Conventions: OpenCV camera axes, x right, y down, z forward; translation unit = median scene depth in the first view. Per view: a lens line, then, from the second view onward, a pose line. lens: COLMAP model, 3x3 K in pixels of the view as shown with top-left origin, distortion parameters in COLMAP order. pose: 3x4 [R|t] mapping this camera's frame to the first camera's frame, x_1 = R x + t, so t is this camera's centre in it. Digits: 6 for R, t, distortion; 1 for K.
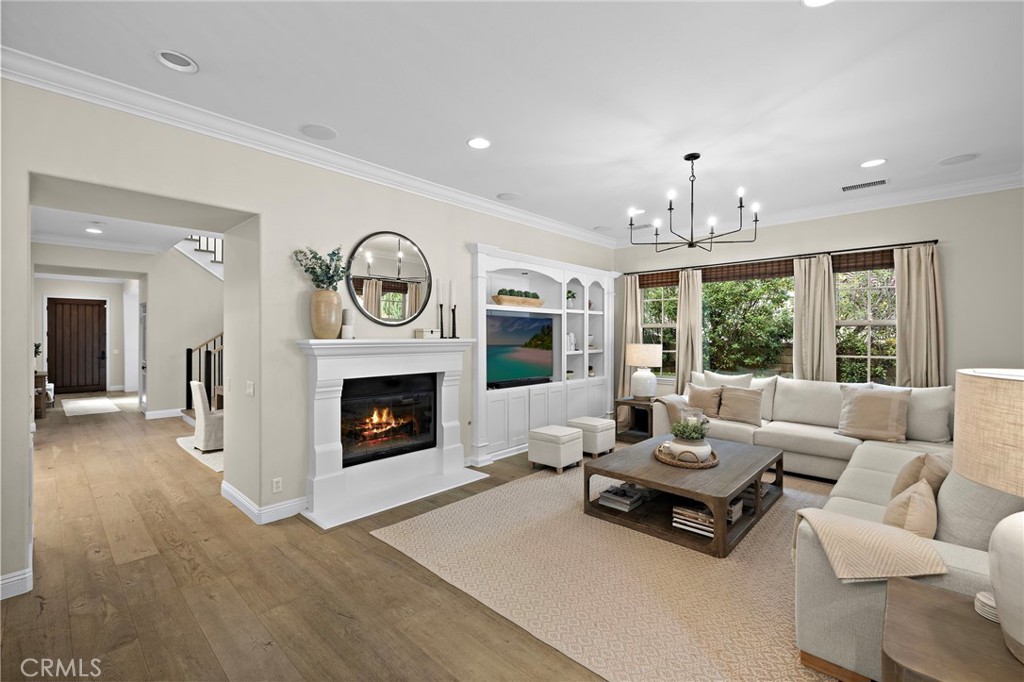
lens RADIAL K [[434.3, 0, 513.6], [0, 434.3, 333.5], [0, 0, 1]] dist [0.002896, -0.000651]
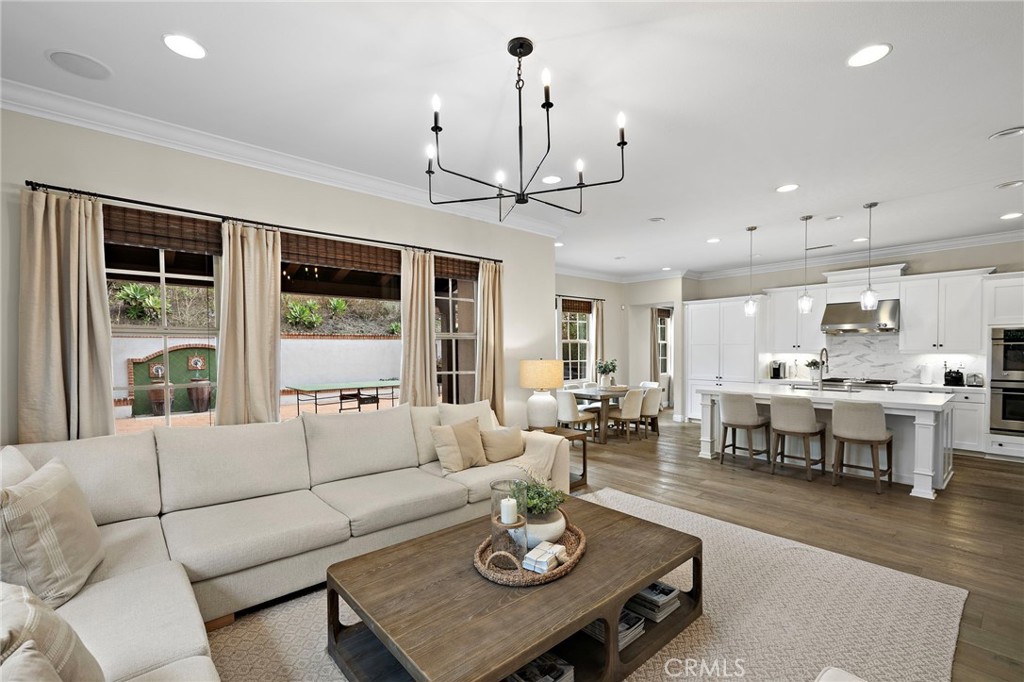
lens RADIAL K [[451.6, 0, 509.9], [0, 451.6, 360.2], [0, 0, 1]] dist [0.012765, -0.001036]
pose [[-0.995072, 0.000186, 0.099159, 0.335849], [0.002026, 0.999828, 0.018451, 0.010180], [-0.099138, 0.018561, -0.994901, 1.495001]]
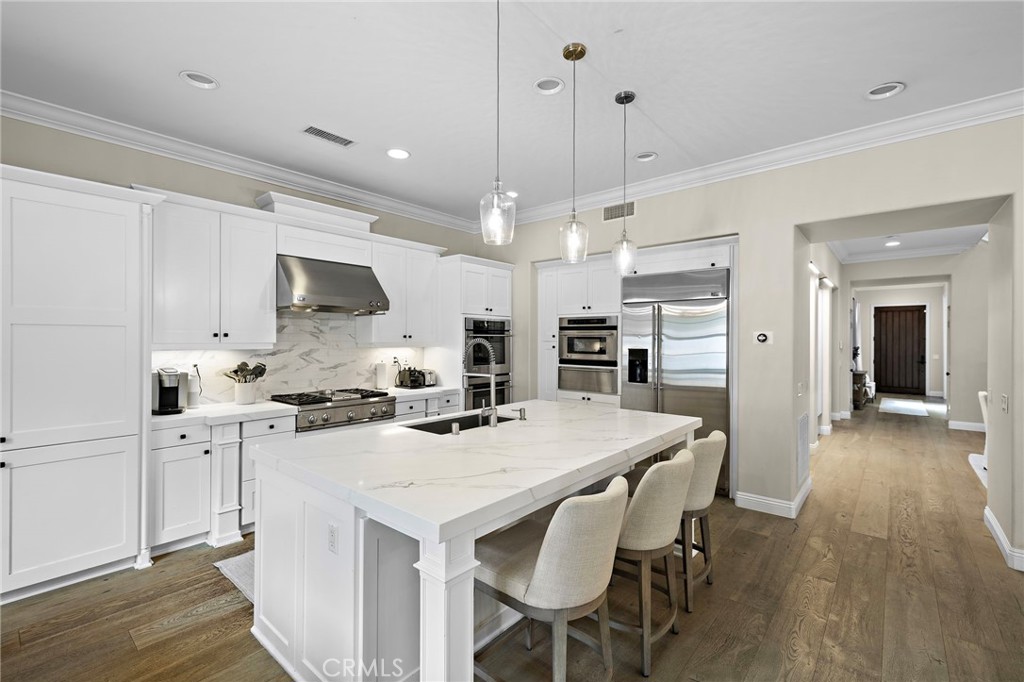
lens RADIAL K [[451.6, 0, 511.6], [0, 451.6, 339.7], [0, 0, 1]] dist [0.012765, -0.001036]
pose [[0.039513, 0.000563, -0.999219, 0.210050], [0.002906, 0.999996, 0.000679, 0.000012], [0.999215, -0.002931, 0.039511, 0.010486]]
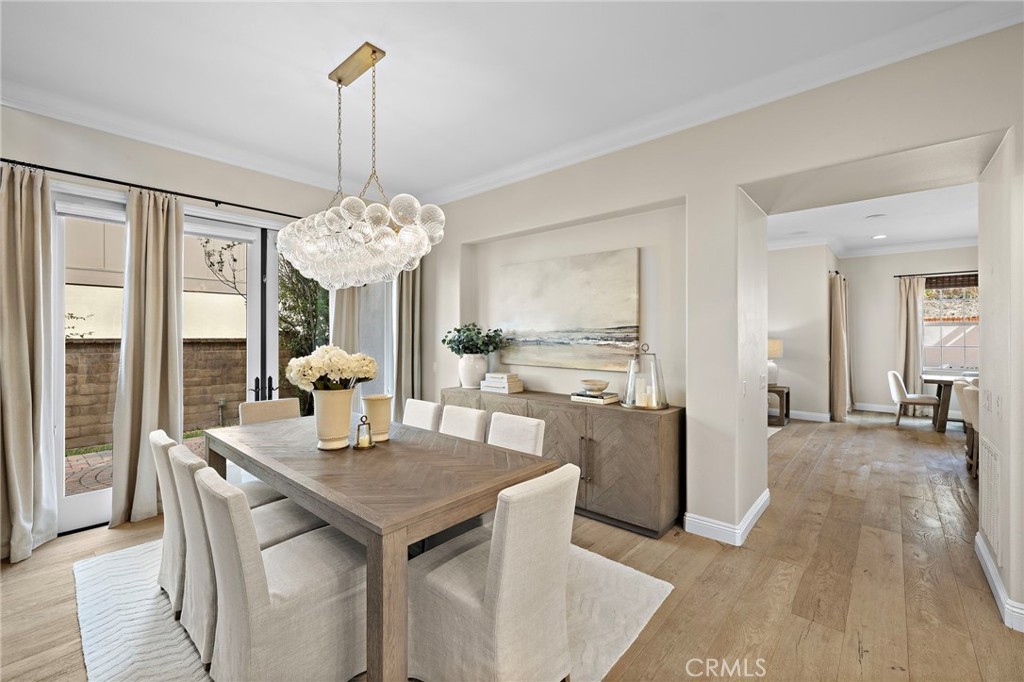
lens RADIAL K [[434.3, 0, 512.5], [0, 434.3, 335.3], [0, 0, 1]] dist [0.002896, -0.000651]
pose [[-0.026259, -0.001164, 0.999654, -1.346749], [-0.004996, 0.999987, 0.001033, 0.024189], [-0.999643, -0.004967, -0.026265, 1.365399]]
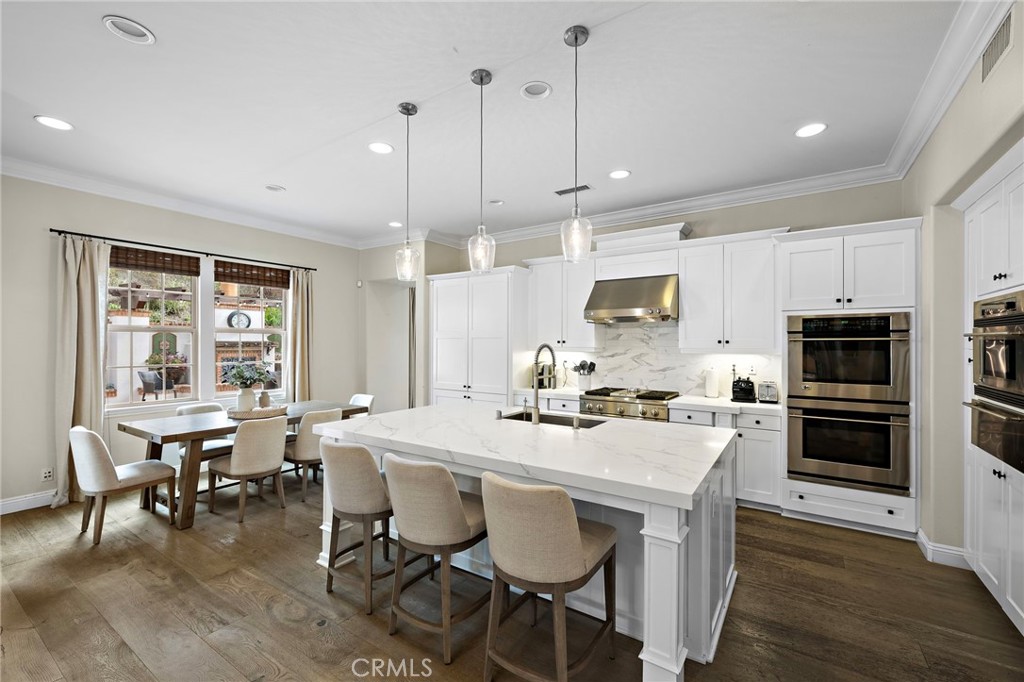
lens RADIAL K [[434.3, 0, 509.4], [0, 434.3, 341.9], [0, 0, 1]] dist [0.002896, -0.000651]
pose [[-0.988587, -0.005742, -0.150541, -0.325821], [-0.004129, 0.999931, -0.011028, 0.004943], [0.150594, -0.010280, -0.988542, 0.714514]]
